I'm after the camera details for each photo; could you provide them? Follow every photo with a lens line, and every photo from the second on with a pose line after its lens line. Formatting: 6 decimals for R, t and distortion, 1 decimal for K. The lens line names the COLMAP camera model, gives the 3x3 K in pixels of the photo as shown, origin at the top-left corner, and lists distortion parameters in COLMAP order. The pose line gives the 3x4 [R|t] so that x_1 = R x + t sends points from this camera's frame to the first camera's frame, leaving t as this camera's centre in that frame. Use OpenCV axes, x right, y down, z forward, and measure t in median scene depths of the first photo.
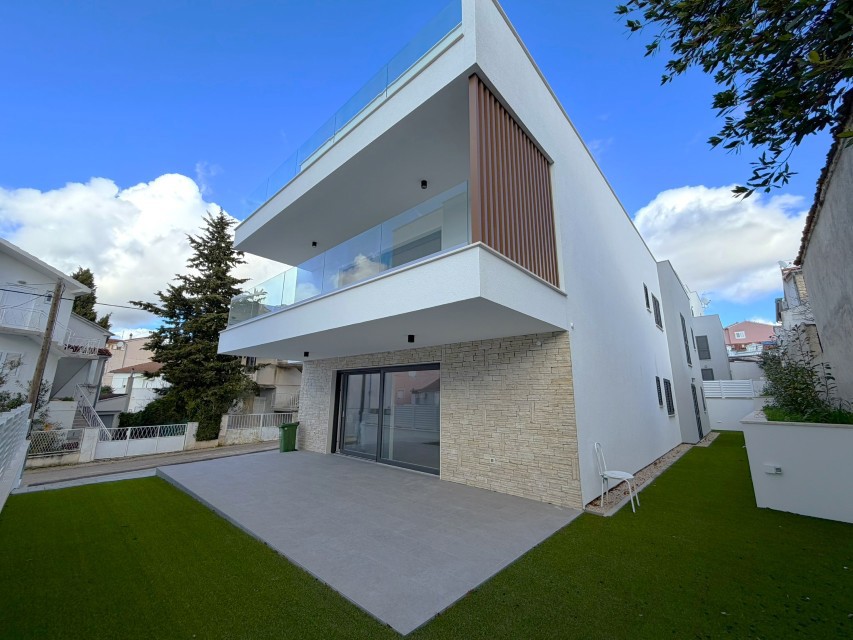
lens RADIAL K [[342.8, 0, 425.1], [0, 342.8, 319.3], [0, 0, 1]] dist [0.001542, -0.000072]
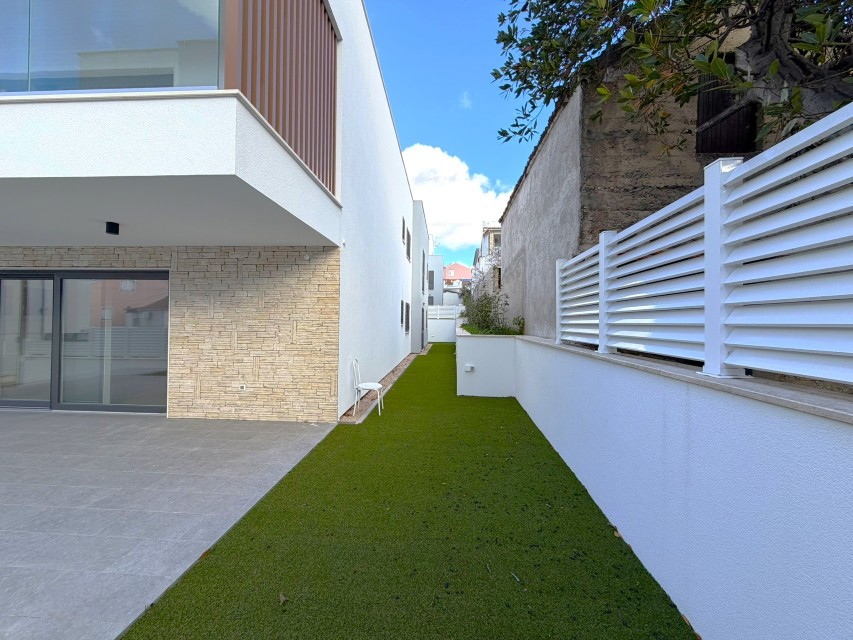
lens RADIAL K [[342.8, 0, 425.1], [0, 342.8, 319.3], [0, 0, 1]] dist [0.001542, -0.000072]
pose [[0.781309, -0.000593, 0.624144, 0.016087], [-0.139797, 0.974427, 0.175925, 0.027050], [-0.608286, -0.224705, 0.761246, 0.098780]]
